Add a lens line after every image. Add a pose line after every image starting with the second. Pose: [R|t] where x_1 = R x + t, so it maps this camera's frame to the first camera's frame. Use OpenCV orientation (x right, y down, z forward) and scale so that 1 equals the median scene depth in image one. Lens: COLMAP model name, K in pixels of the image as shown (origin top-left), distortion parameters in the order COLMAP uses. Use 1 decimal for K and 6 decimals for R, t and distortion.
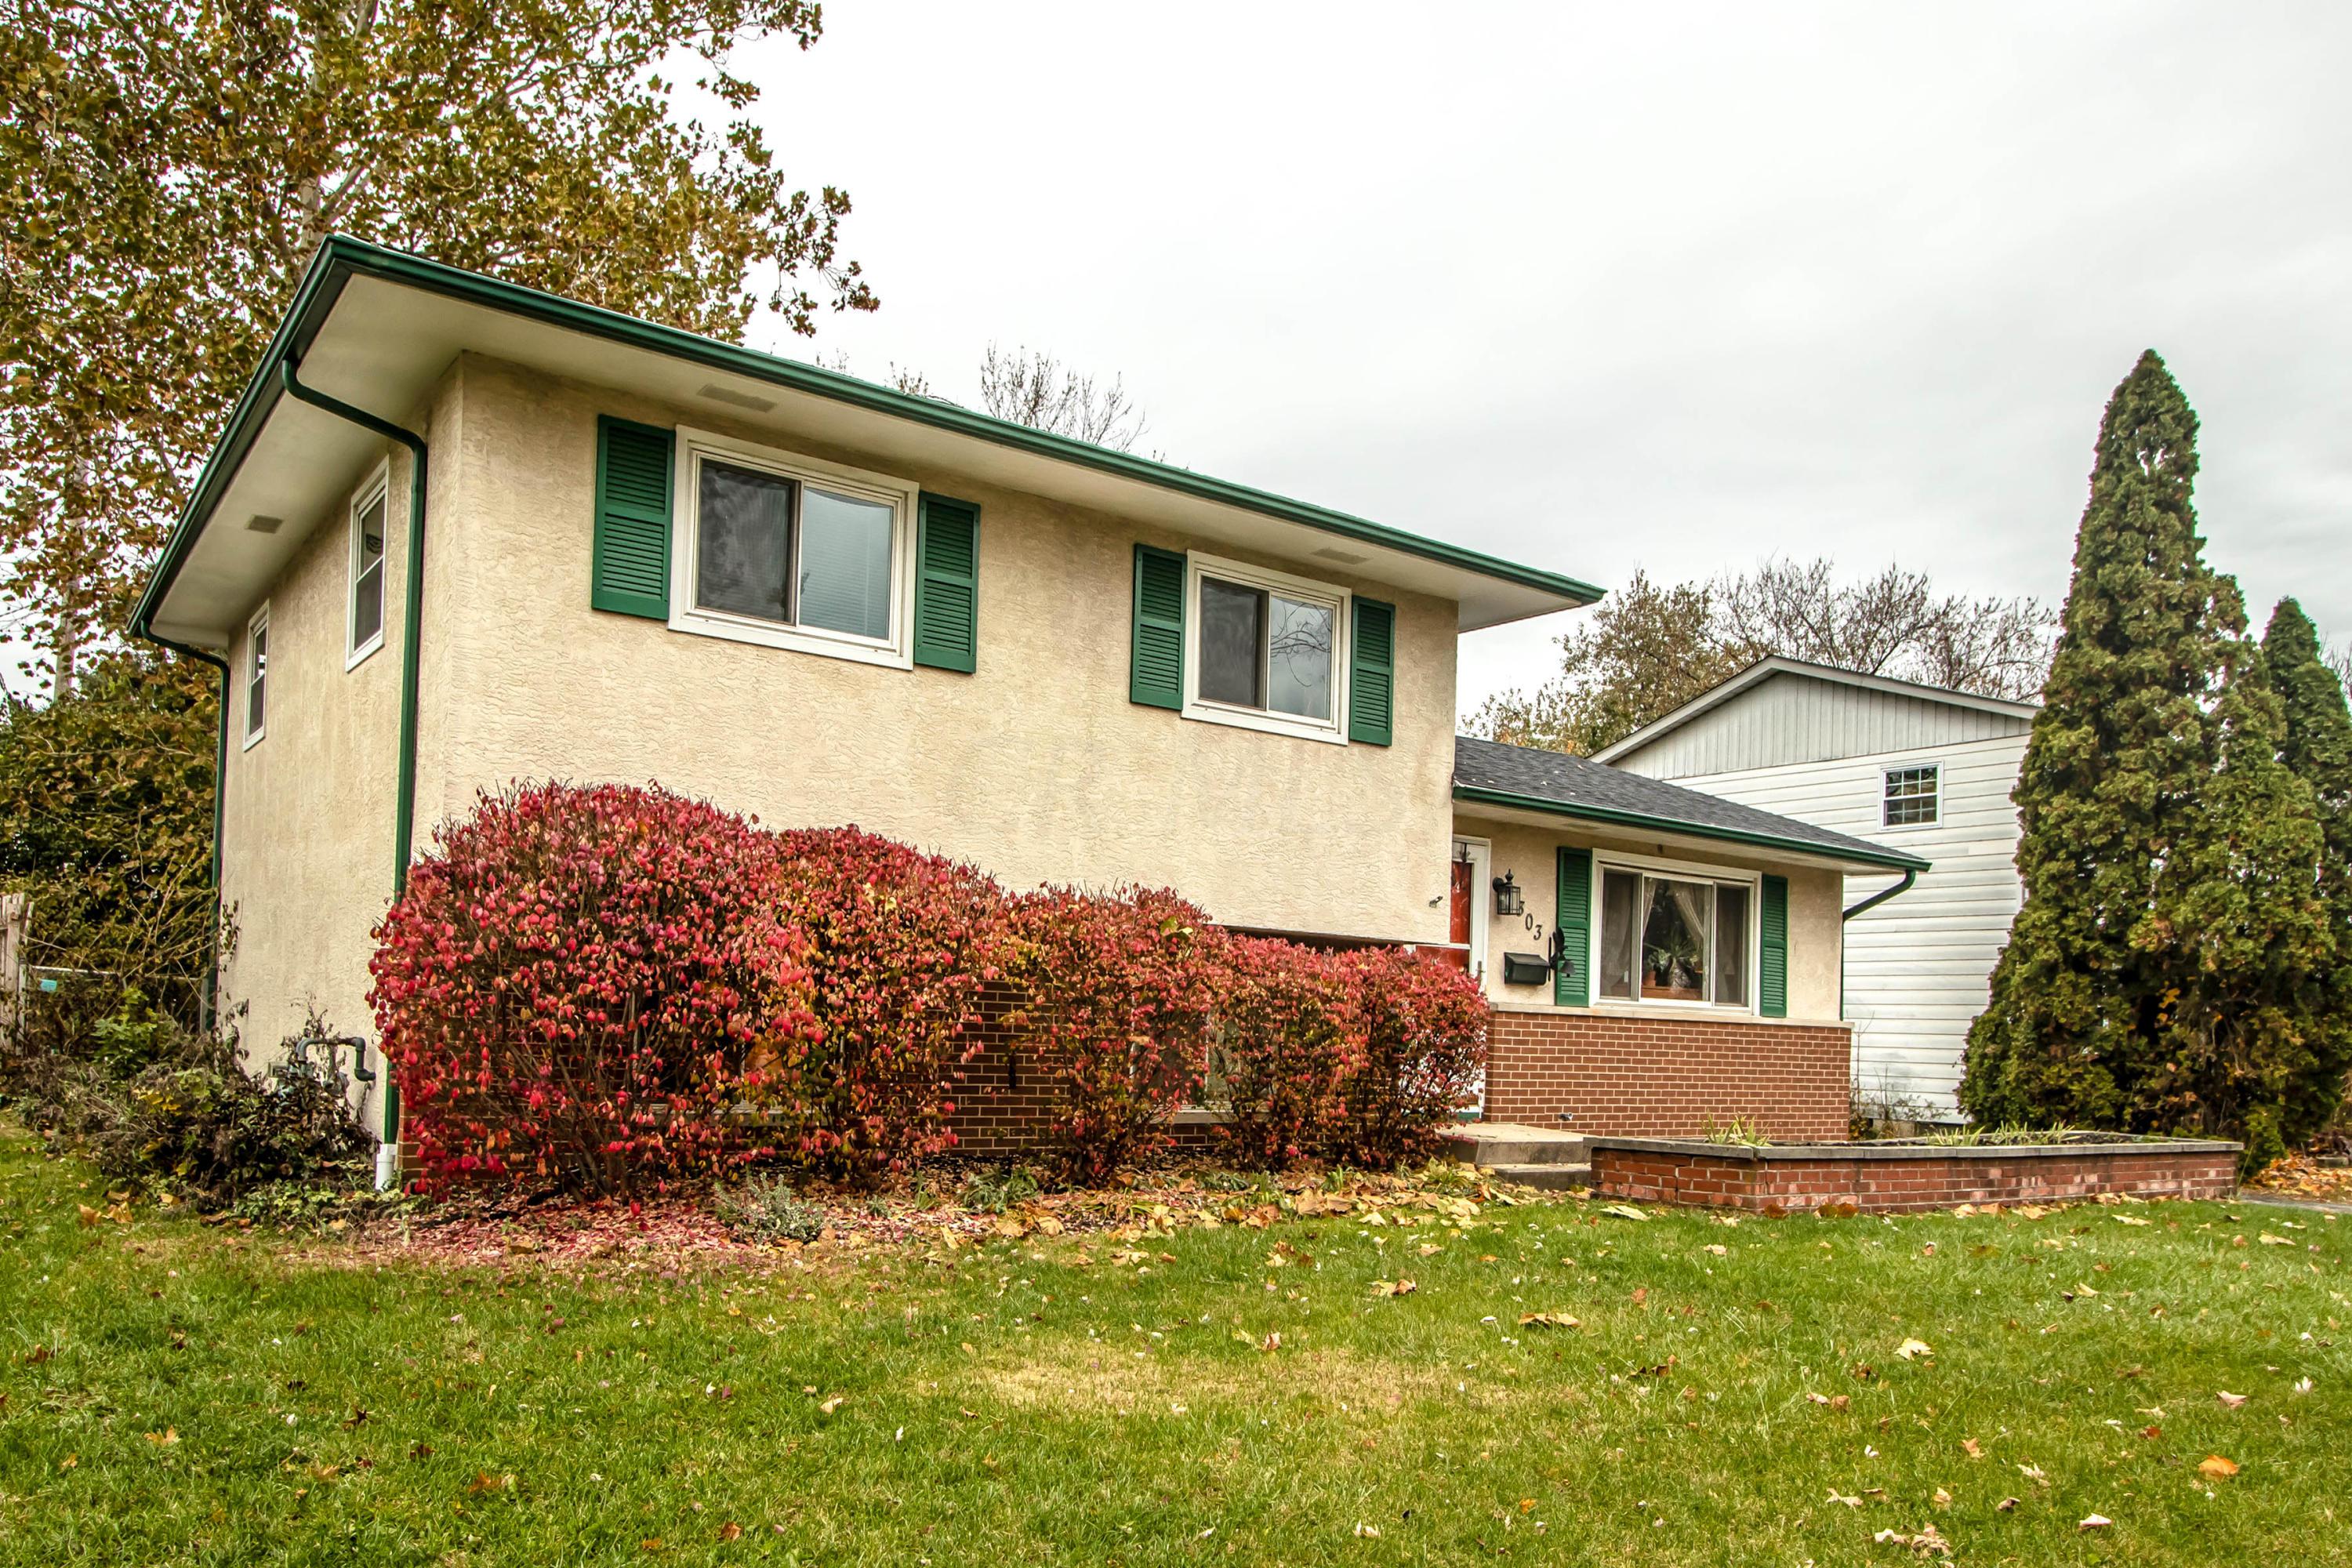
lens RADIAL K [[1689.9, 0, 1175.7], [0, 1689.9, 964.2], [0, 0, 1]] dist [-0.003352, -0.001640]
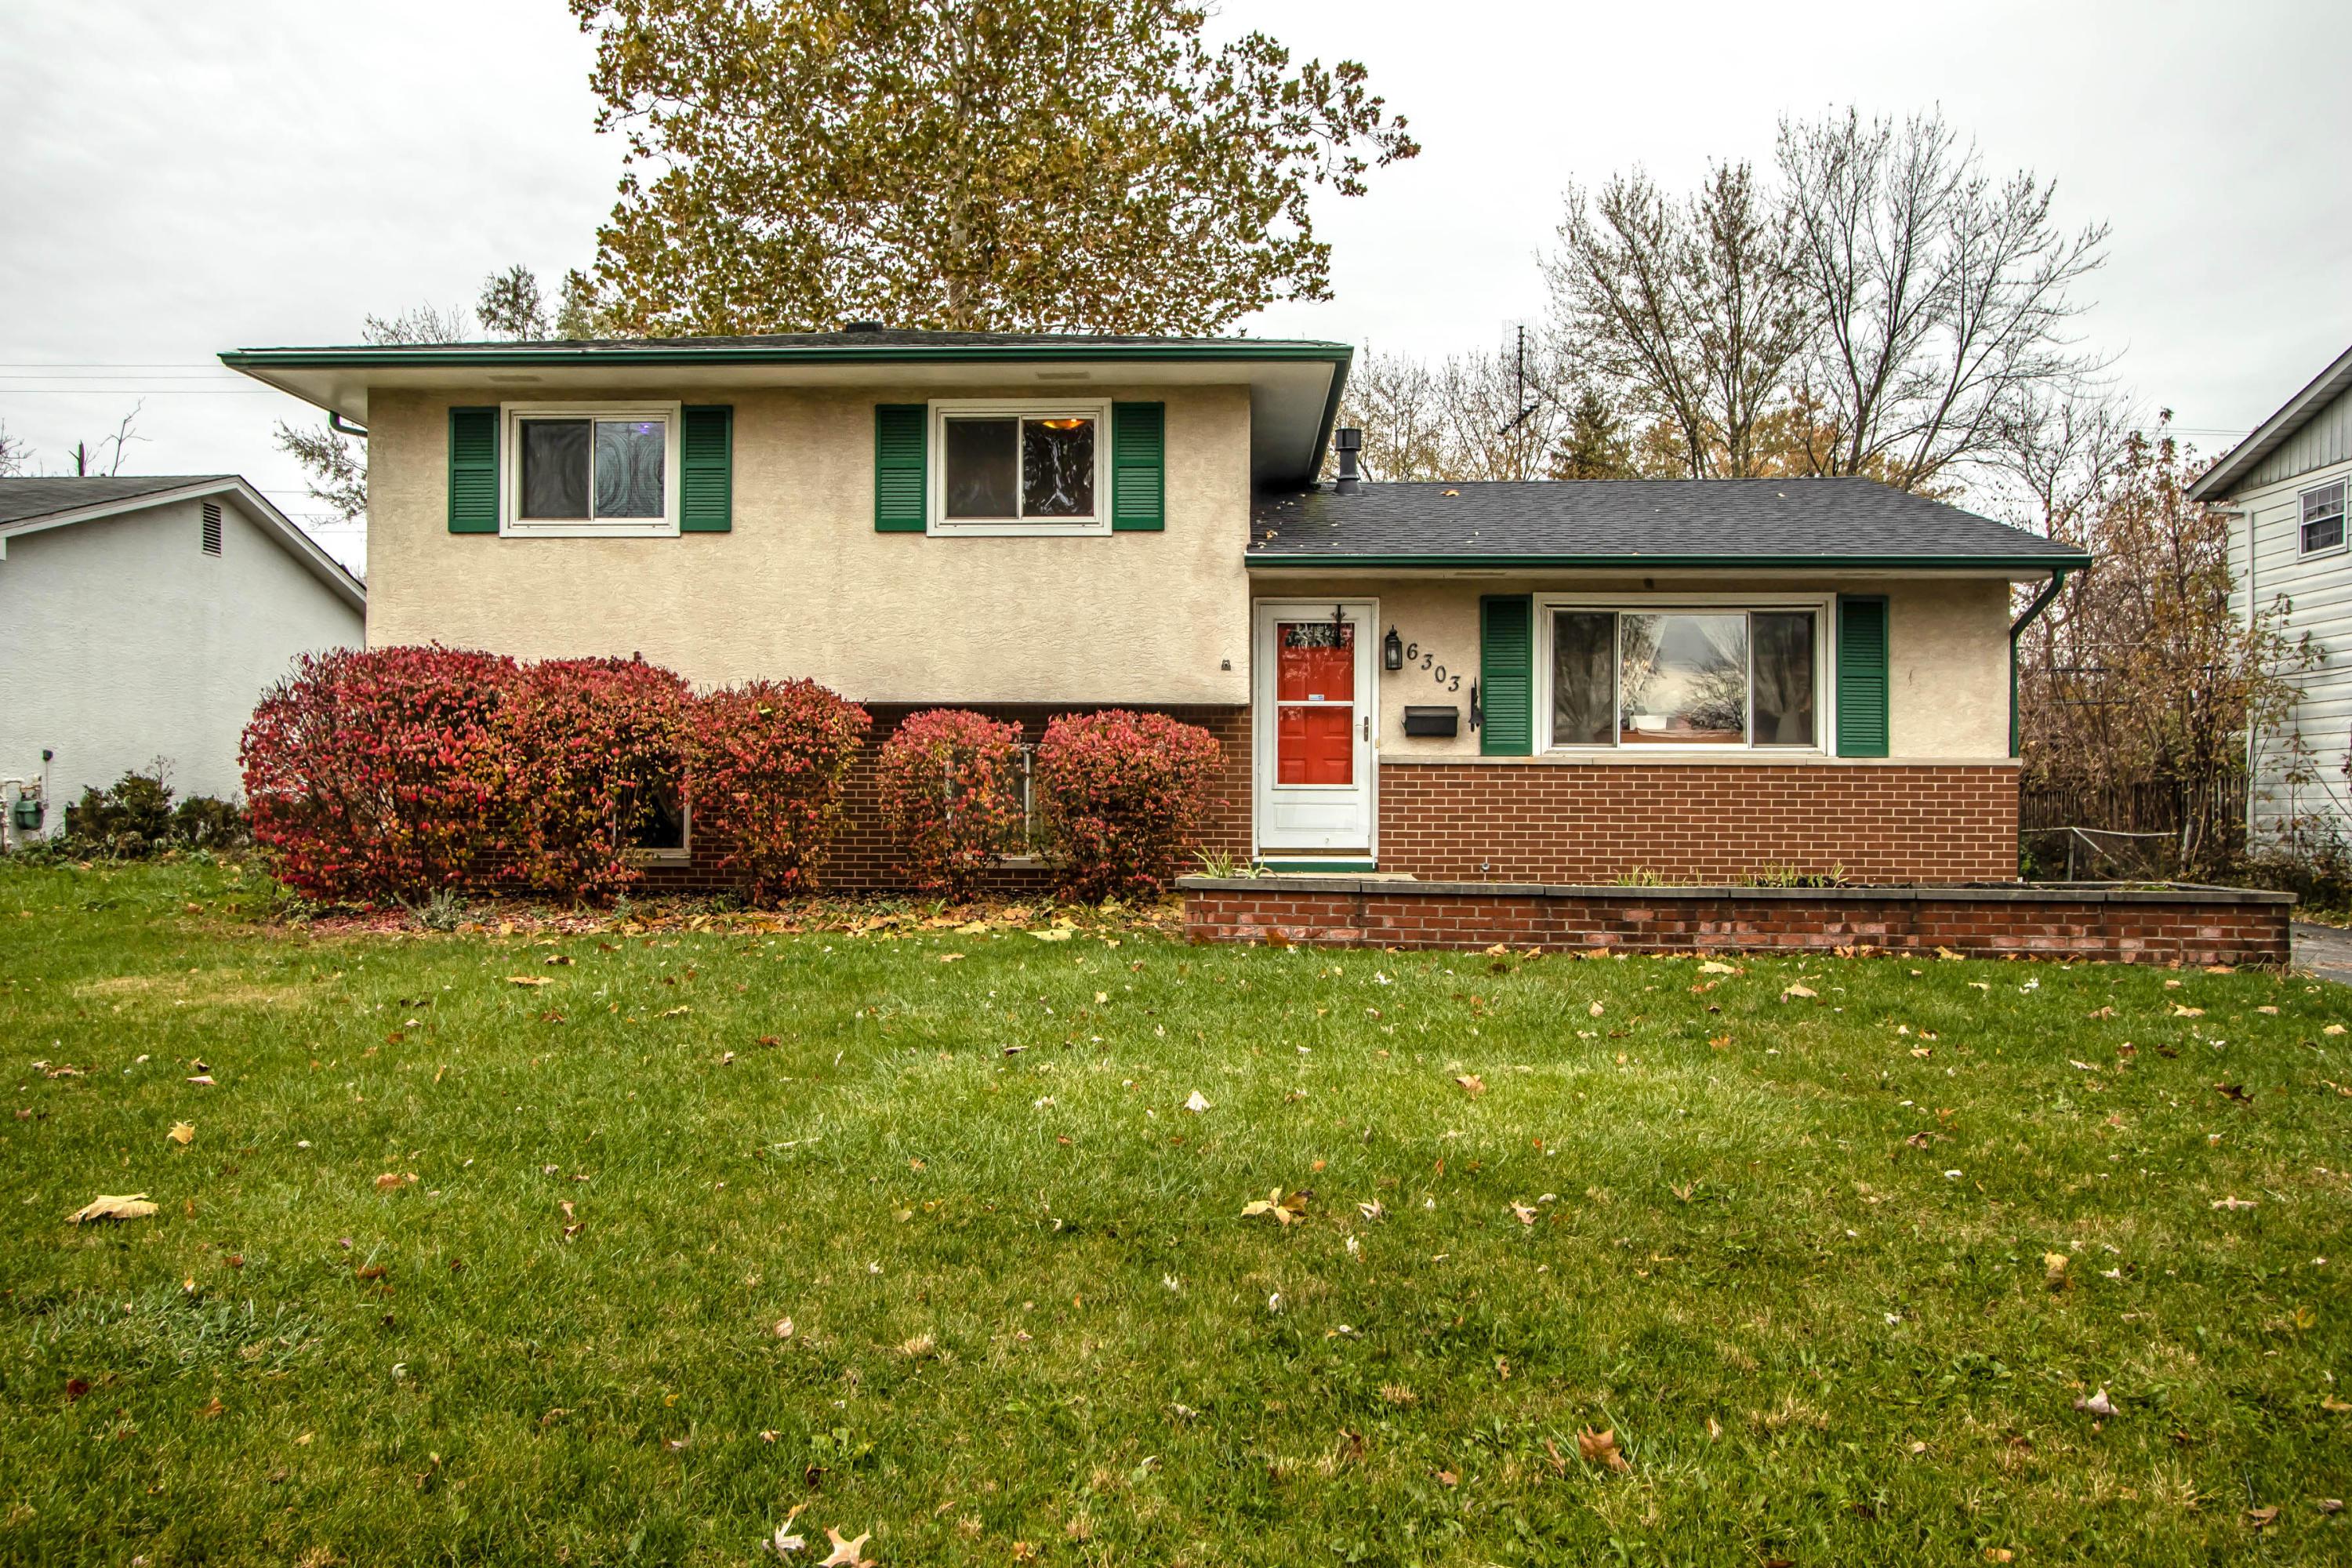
lens RADIAL K [[1625.2, 0, 1176.0], [0, 1625.2, 784.0], [0, 0, 1]] dist [-0.002306, -0.000213]
pose [[0.786277, -0.041203, -0.616499, 0.770214], [0.046854, 0.998877, -0.007002, 0.044933], [0.616095, -0.023380, 0.787325, 0.156649]]
